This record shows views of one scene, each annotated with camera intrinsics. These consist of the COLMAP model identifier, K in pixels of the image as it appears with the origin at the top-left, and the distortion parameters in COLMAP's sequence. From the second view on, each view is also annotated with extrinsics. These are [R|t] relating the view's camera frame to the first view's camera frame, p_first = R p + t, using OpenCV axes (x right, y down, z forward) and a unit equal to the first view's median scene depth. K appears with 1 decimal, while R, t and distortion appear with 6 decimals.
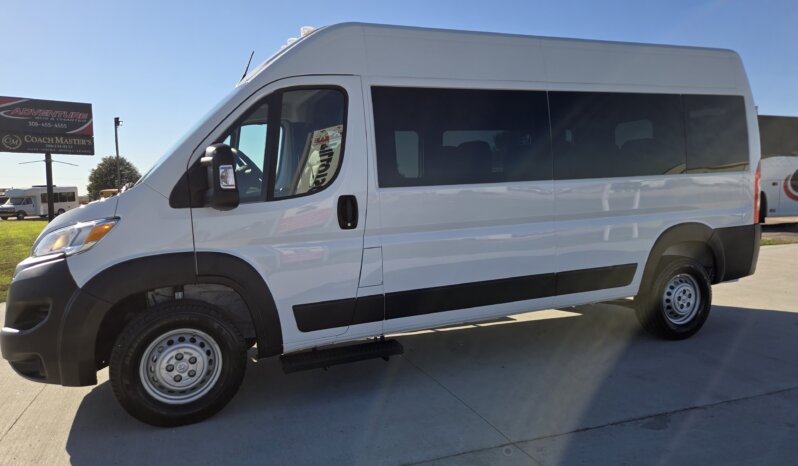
lens RADIAL K [[561.0, 0, 399.0], [0, 561.0, 233.0], [0, 0, 1]] dist [0.006958, 0.001648]
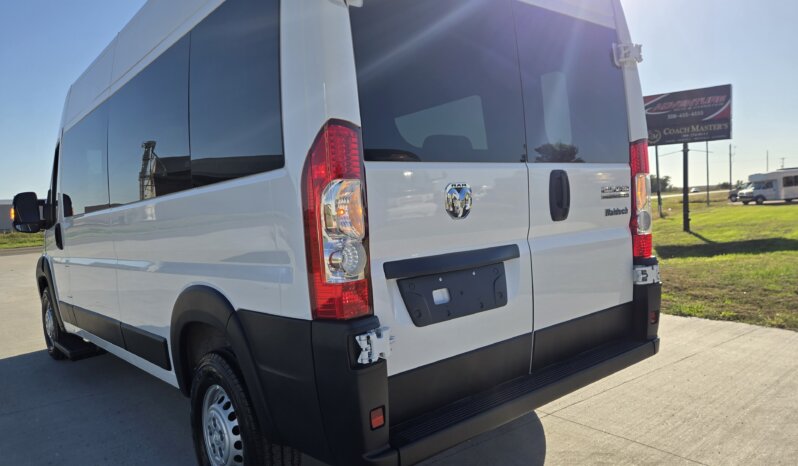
lens RADIAL K [[561.0, 0, 399.0], [0, 561.0, 233.0], [0, 0, 1]] dist [0.006958, 0.001648]
pose [[0.302395, 0.045837, -0.952080, 0.190111], [-0.013898, 0.998949, 0.043679, -0.016535], [0.953081, 0.000024, 0.302714, 0.199638]]
